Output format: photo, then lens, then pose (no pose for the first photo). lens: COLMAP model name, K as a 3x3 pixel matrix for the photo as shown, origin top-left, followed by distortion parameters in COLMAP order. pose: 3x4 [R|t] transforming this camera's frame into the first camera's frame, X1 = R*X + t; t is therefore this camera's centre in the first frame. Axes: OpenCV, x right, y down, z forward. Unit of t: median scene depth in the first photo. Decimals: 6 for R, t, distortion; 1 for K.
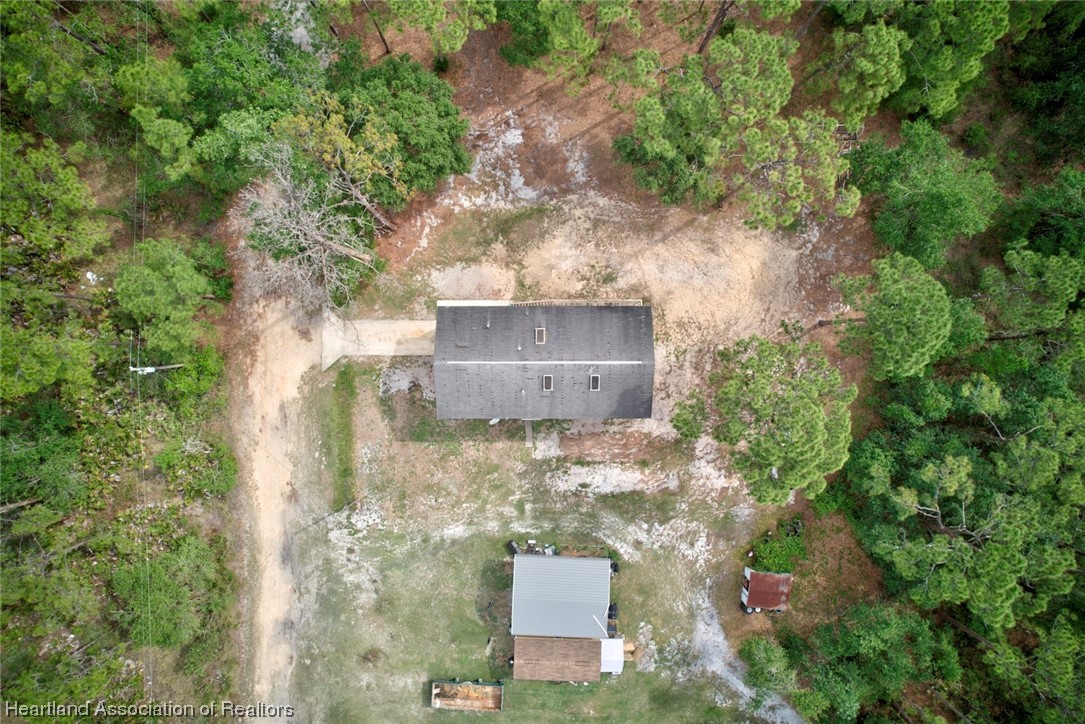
lens RADIAL K [[698.1, 0, 549.7], [0, 698.1, 361.7], [0, 0, 1]] dist [-0.089810, 0.082546]
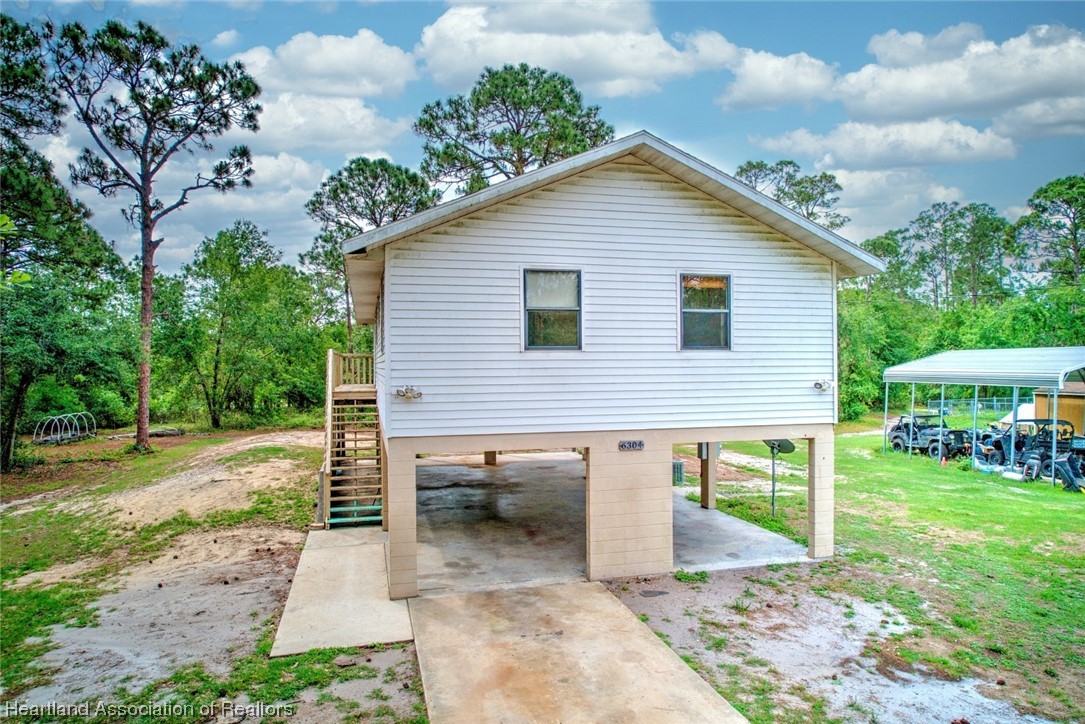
lens RADIAL K [[685.3, 0, 547.6], [0, 685.3, 361.4], [0, 0, 1]] dist [-0.085165, 0.076025]
pose [[-0.249209, 0.001310, 0.968449, -0.305438], [0.968315, -0.016315, 0.249197, -0.065675], [0.016126, 0.999866, 0.002798, 0.934868]]
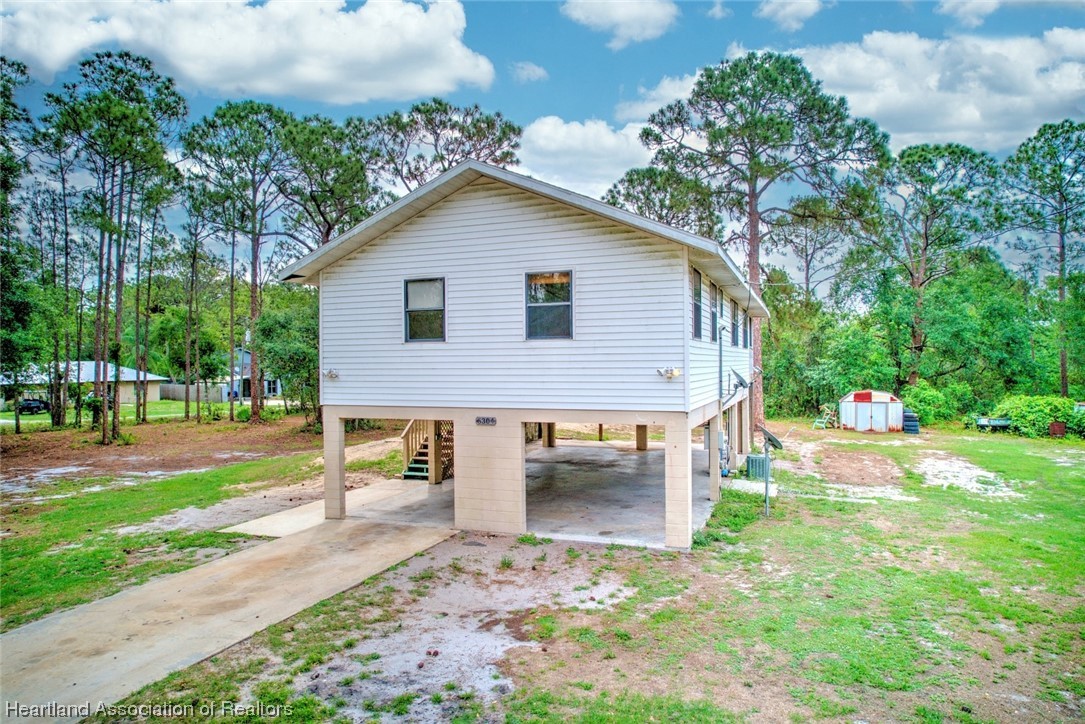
lens RADIAL K [[680.9, 0, 555.4], [0, 680.9, 362.5], [0, 0, 1]] dist [-0.060751, 0.045199]
pose [[0.343291, -0.006791, 0.939205, -0.329407], [0.939042, -0.017464, -0.343358, 0.094796], [0.018734, 0.999824, 0.000382, 0.939898]]
